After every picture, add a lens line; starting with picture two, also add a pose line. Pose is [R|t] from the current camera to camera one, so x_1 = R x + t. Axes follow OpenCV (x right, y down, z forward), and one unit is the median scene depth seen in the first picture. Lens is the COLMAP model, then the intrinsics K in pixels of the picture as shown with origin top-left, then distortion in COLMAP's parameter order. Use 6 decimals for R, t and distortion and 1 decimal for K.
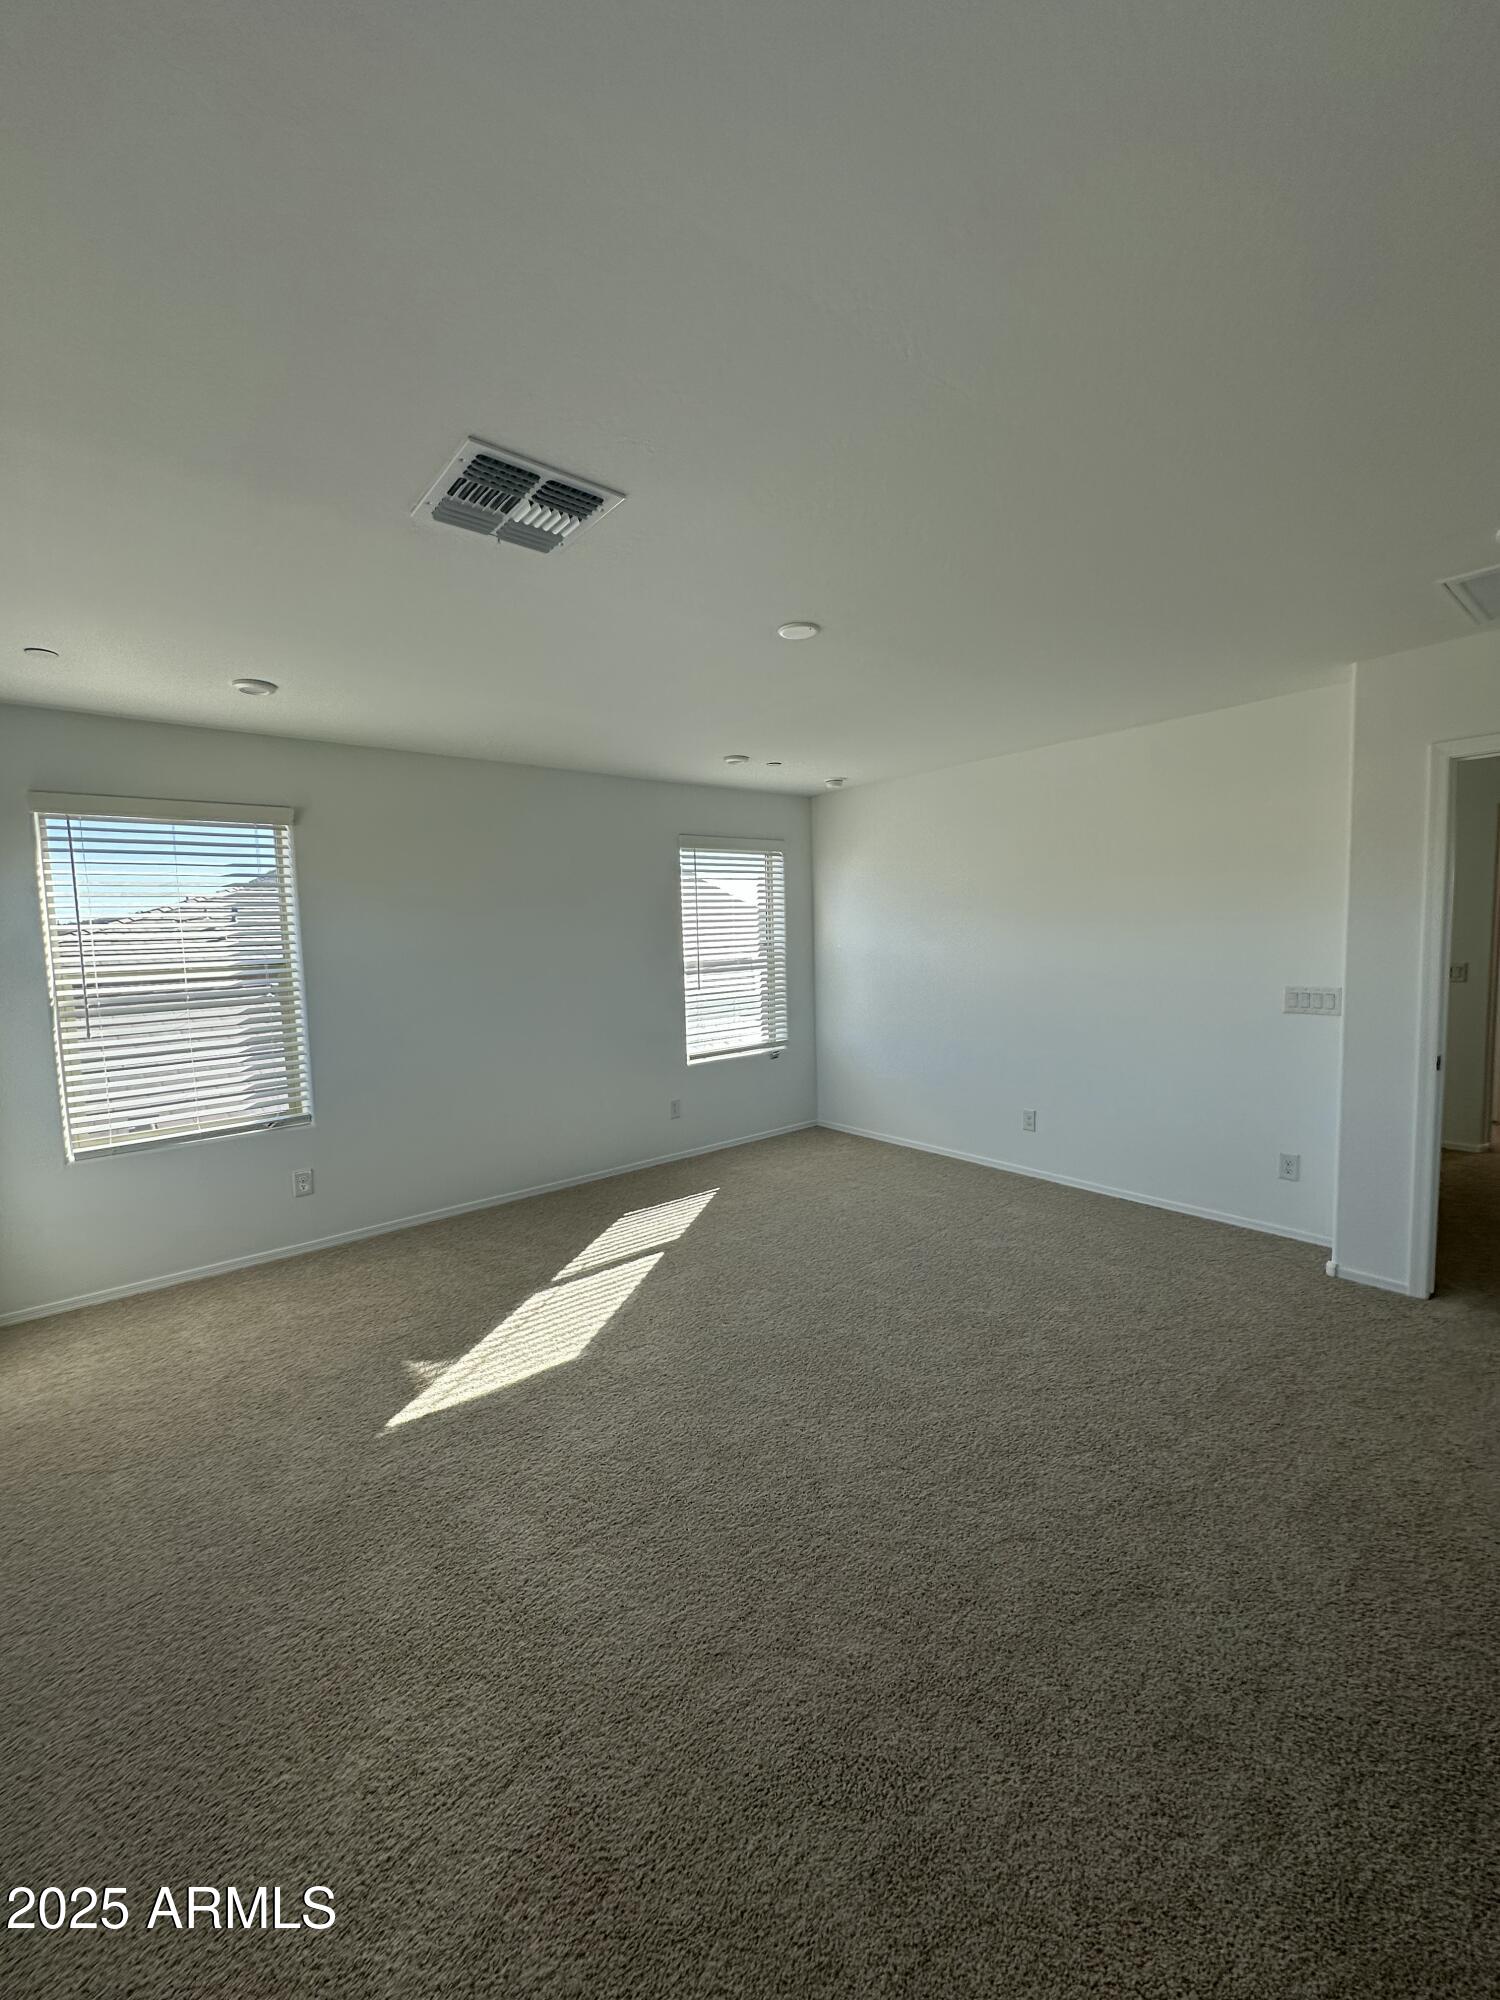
lens RADIAL K [[796.4, 0, 745.4], [0, 796.4, 1003.2], [0, 0, 1]] dist [-0.001359, -0.000144]
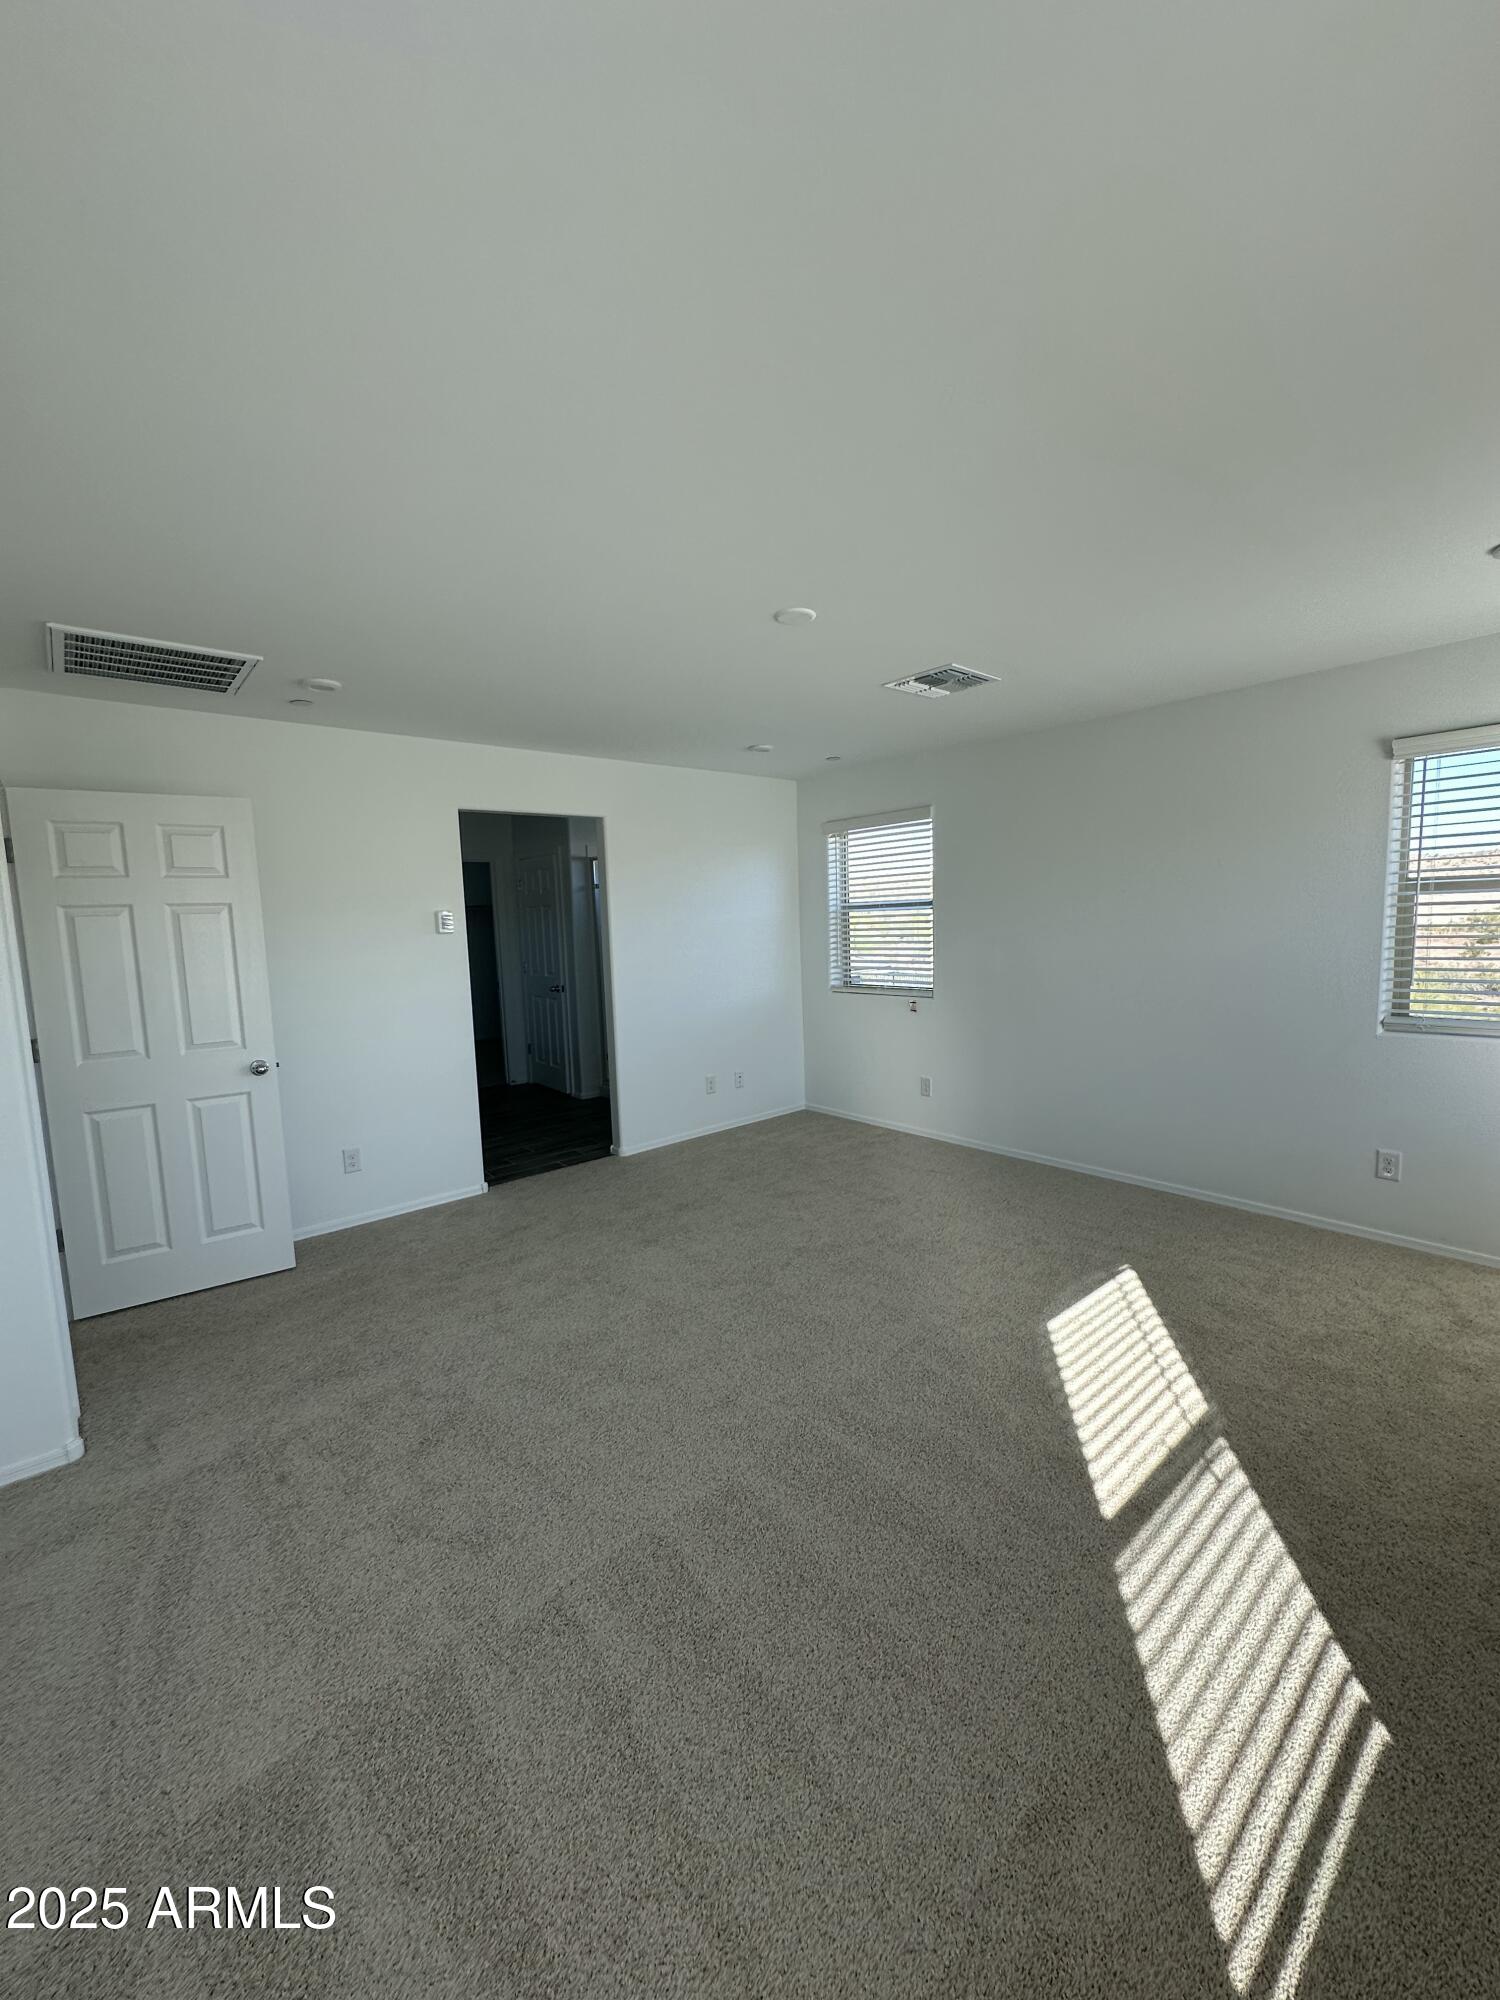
lens RADIAL K [[796.4, 0, 745.4], [0, 796.4, 1003.2], [0, 0, 1]] dist [-0.001359, -0.000144]
pose [[-0.998242, 0.059143, -0.003739, 0.130014], [0.057334, 0.979812, 0.191521, -0.149272], [0.014991, 0.190970, -0.981481, 1.617164]]
